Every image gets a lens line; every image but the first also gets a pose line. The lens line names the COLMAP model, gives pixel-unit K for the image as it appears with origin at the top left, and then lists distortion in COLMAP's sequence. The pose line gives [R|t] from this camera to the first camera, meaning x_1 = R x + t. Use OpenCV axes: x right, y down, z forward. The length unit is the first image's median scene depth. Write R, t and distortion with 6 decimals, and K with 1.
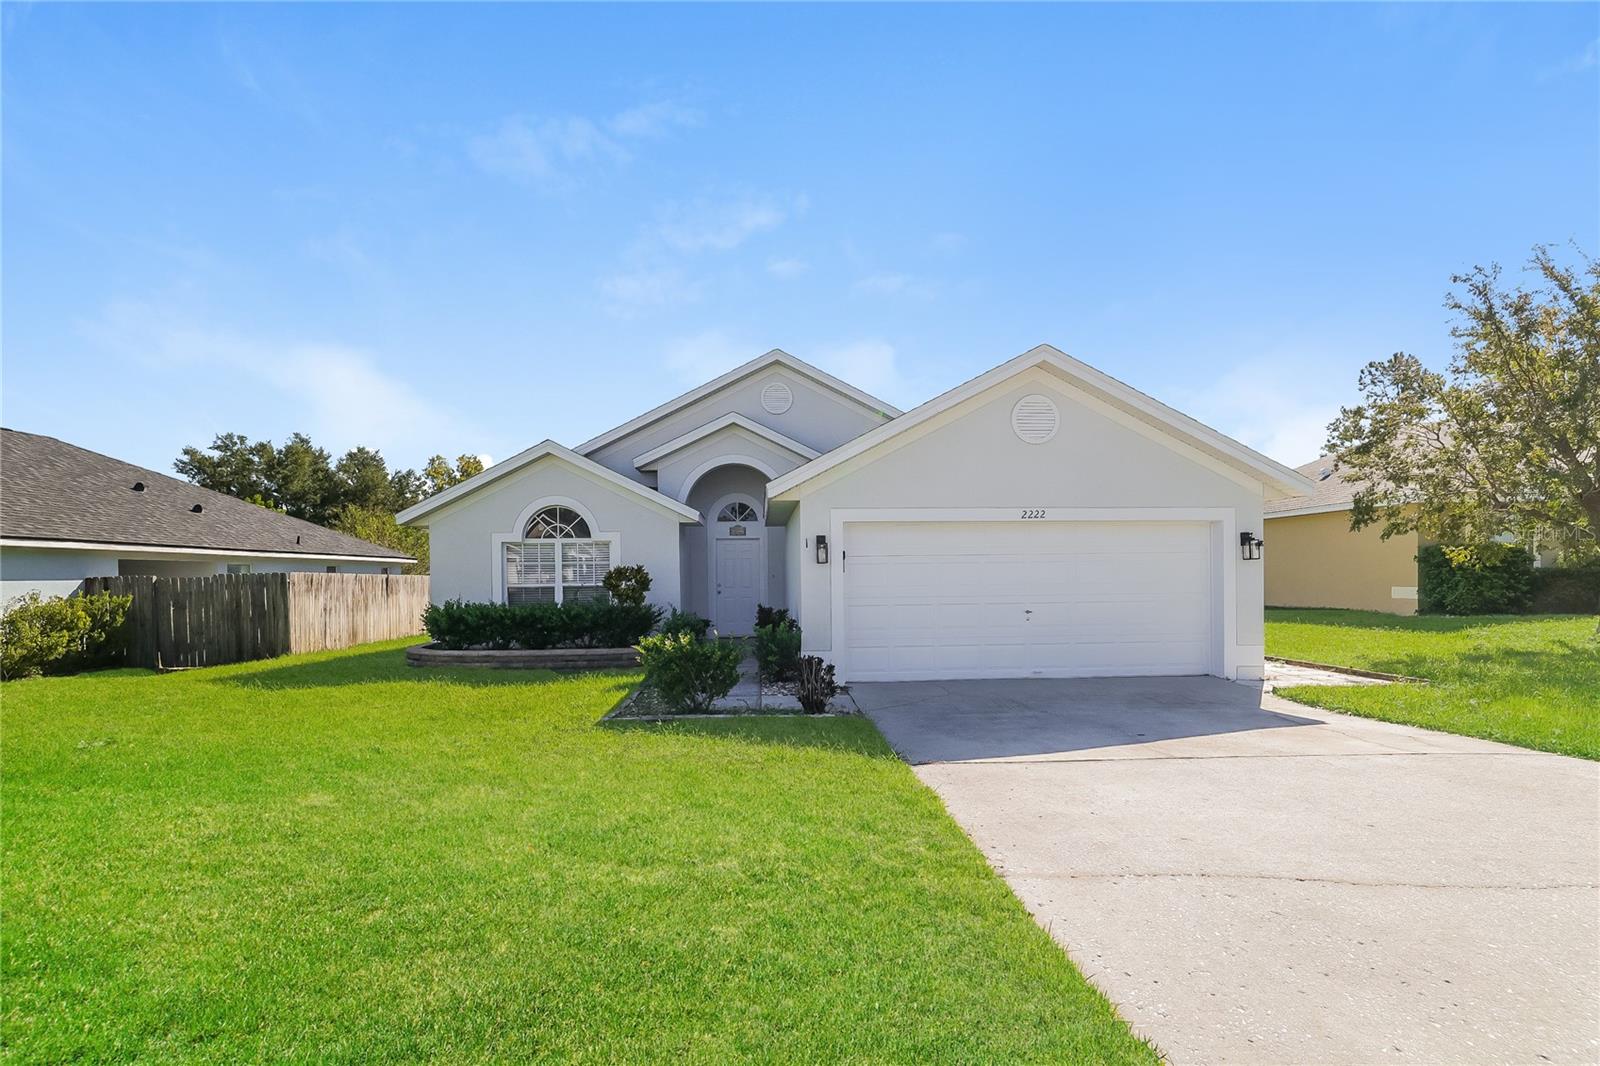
lens RADIAL K [[681.4, 0, 828.5], [0, 681.4, 579.4], [0, 0, 1]] dist [0.002948, 0.000251]
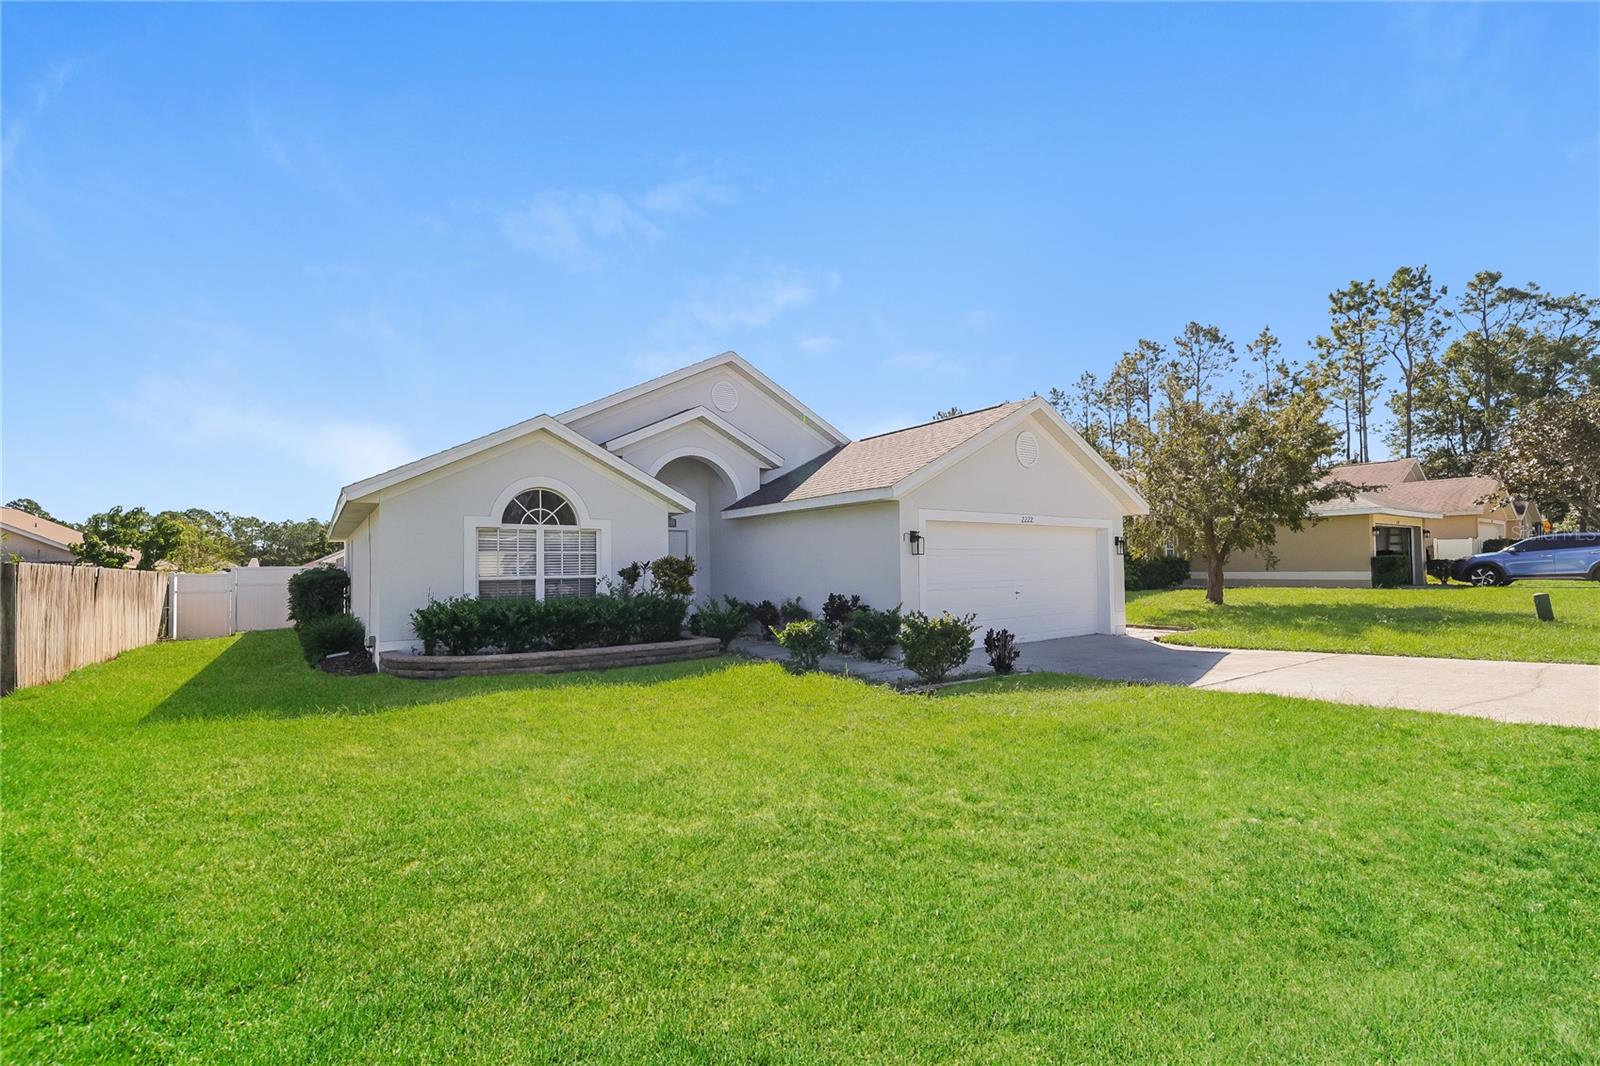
lens RADIAL K [[681.4, 0, 805.4], [0, 681.4, 539.4], [0, 0, 1]] dist [0.002948, 0.000251]
pose [[0.853225, 0.022745, 0.521047, -0.564718], [0.006734, 0.998485, -0.054613, 0.009492], [-0.521499, 0.050106, 0.851779, 0.069244]]
